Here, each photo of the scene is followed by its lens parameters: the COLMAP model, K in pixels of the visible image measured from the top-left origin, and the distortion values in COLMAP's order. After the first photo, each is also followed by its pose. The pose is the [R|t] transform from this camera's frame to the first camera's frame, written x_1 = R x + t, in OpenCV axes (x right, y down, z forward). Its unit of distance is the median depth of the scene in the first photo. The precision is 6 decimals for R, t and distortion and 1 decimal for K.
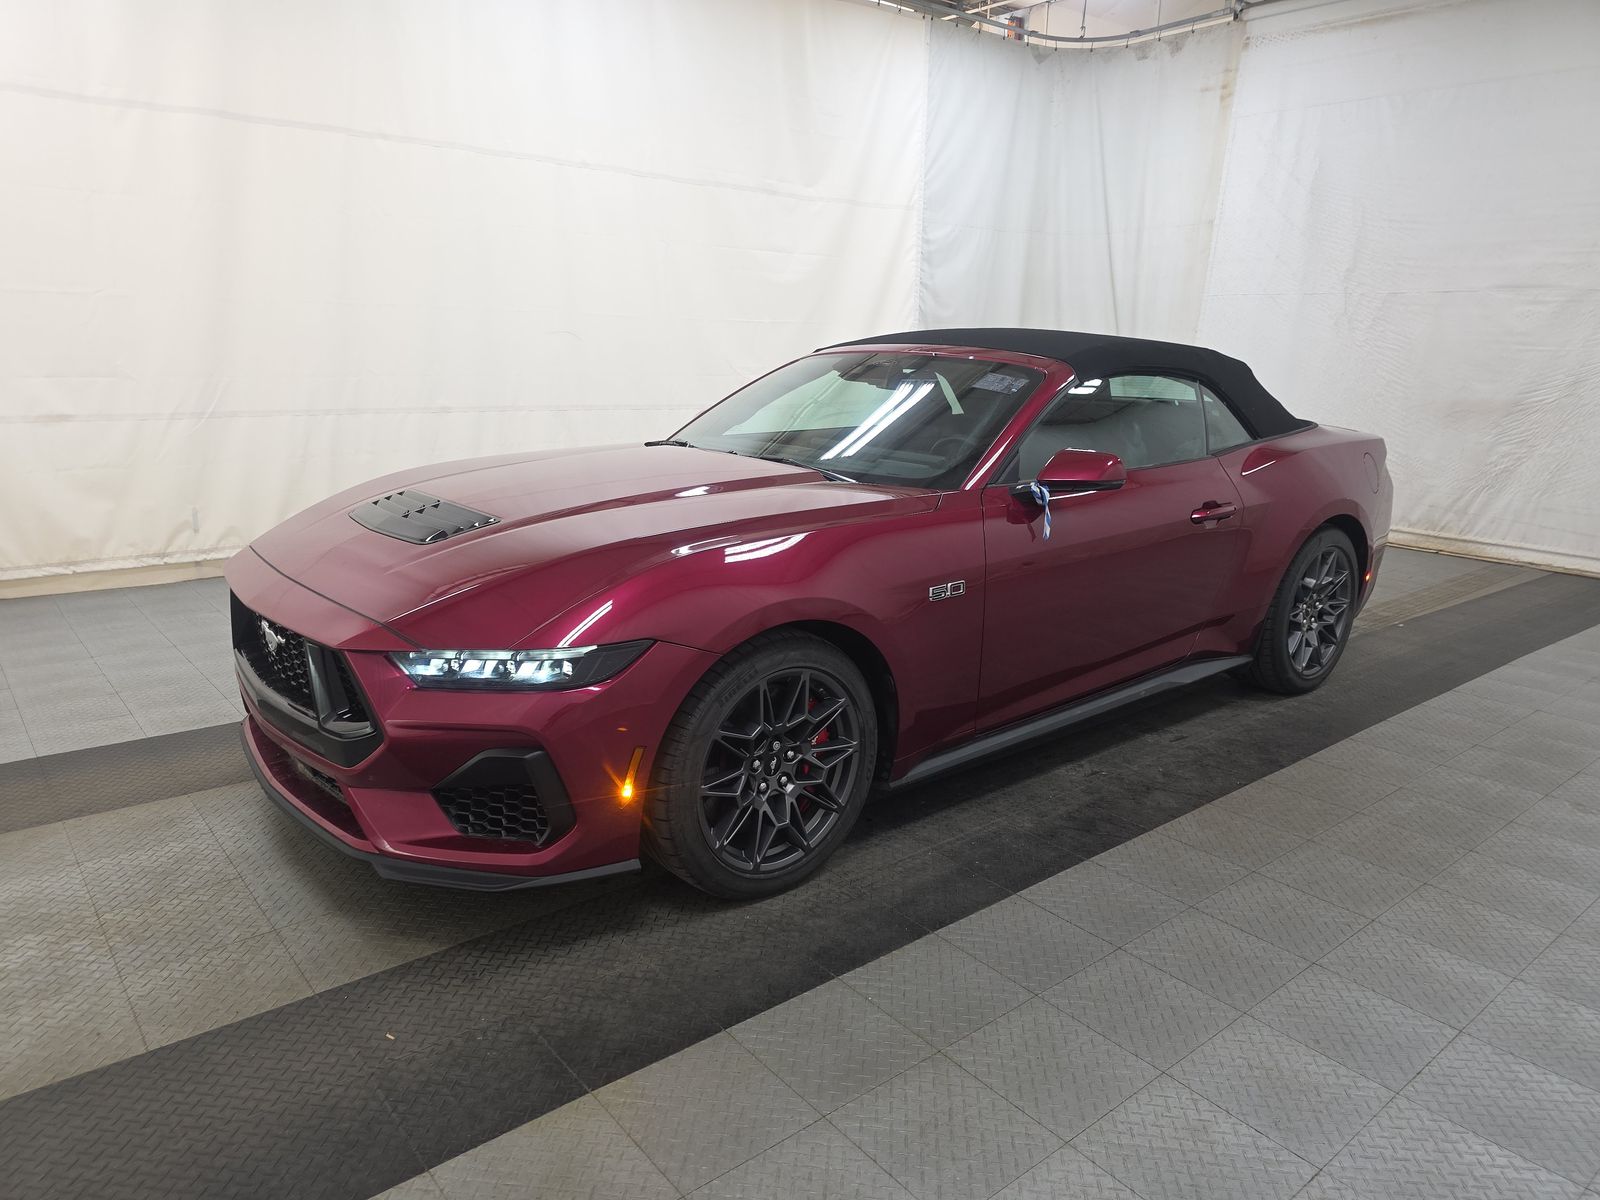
lens RADIAL K [[1090.8, 0, 800.0], [0, 1090.8, 600.0], [0, 0, 1]] dist [0.009165, 0.000175]
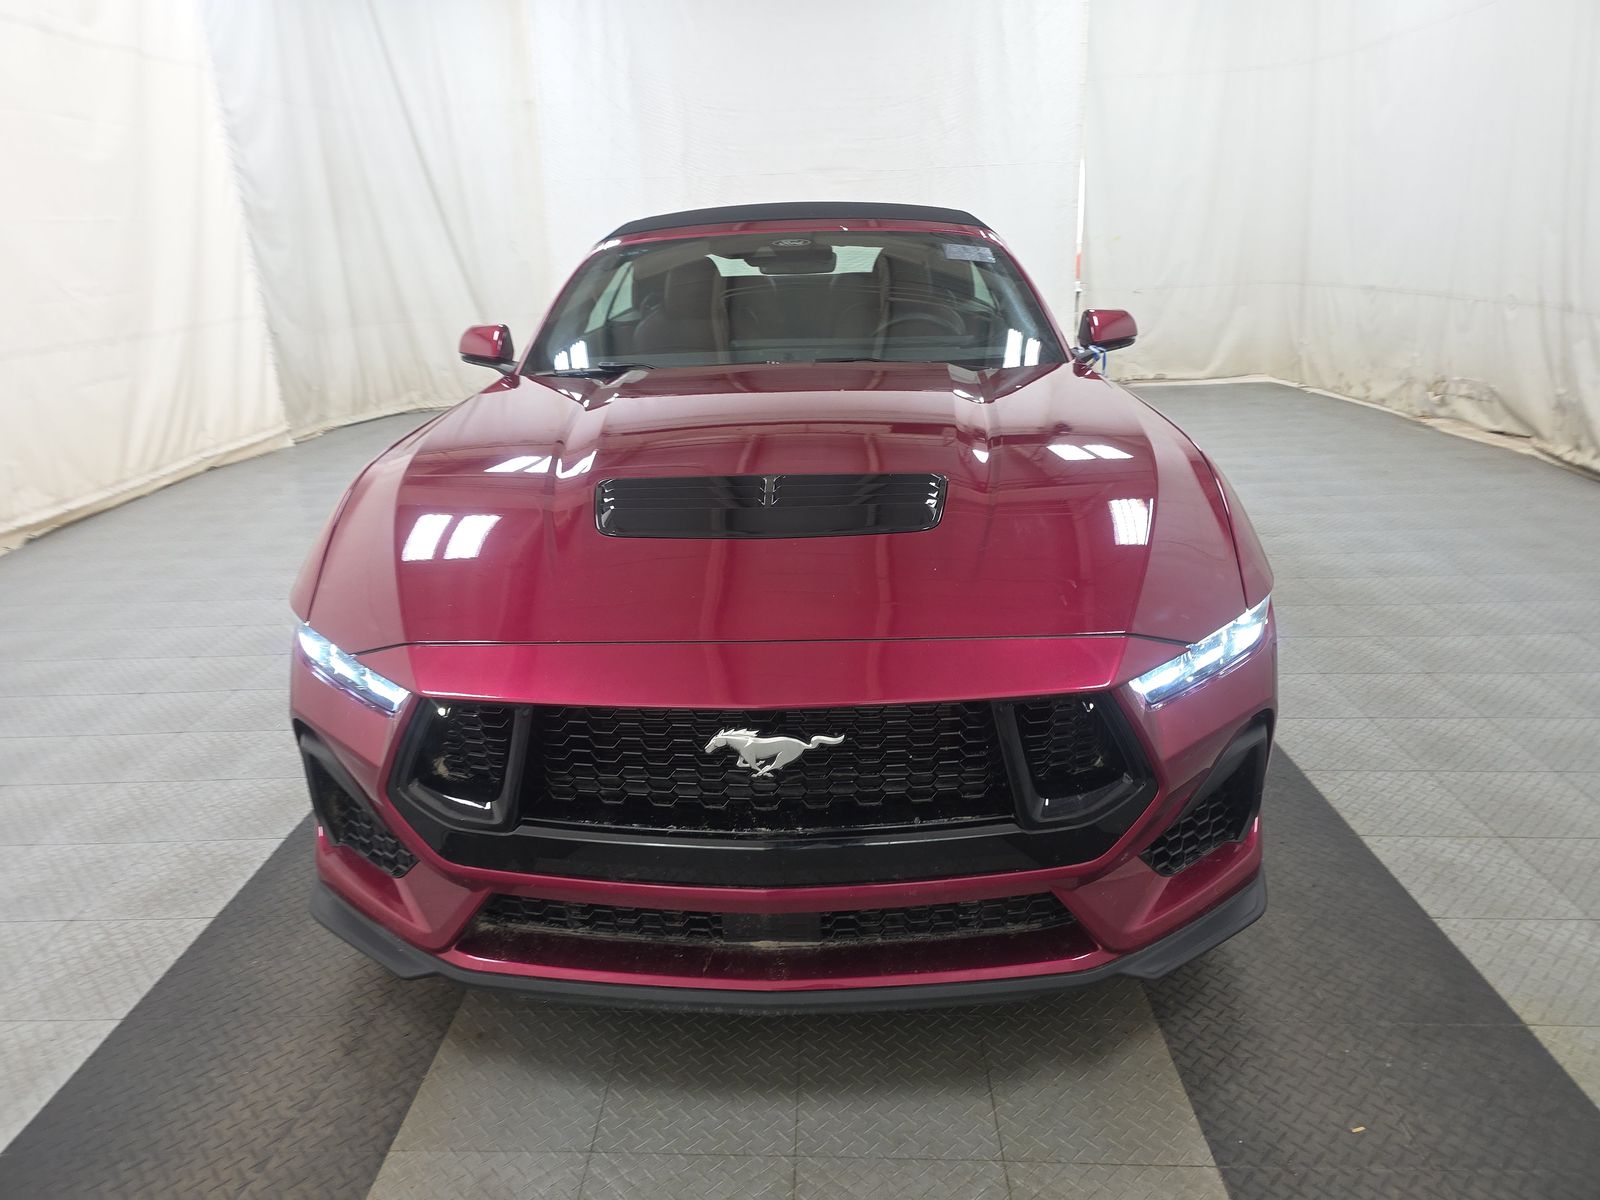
lens RADIAL K [[1053.9, 0, 800.0], [0, 1053.9, 600.0], [0, 0, 1]] dist [0.002352, 0.000191]
pose [[0.665244, -0.282233, 0.691227, -0.422725], [0.211705, 0.959108, 0.187863, -0.075788], [-0.715983, 0.021362, 0.697791, 0.301863]]
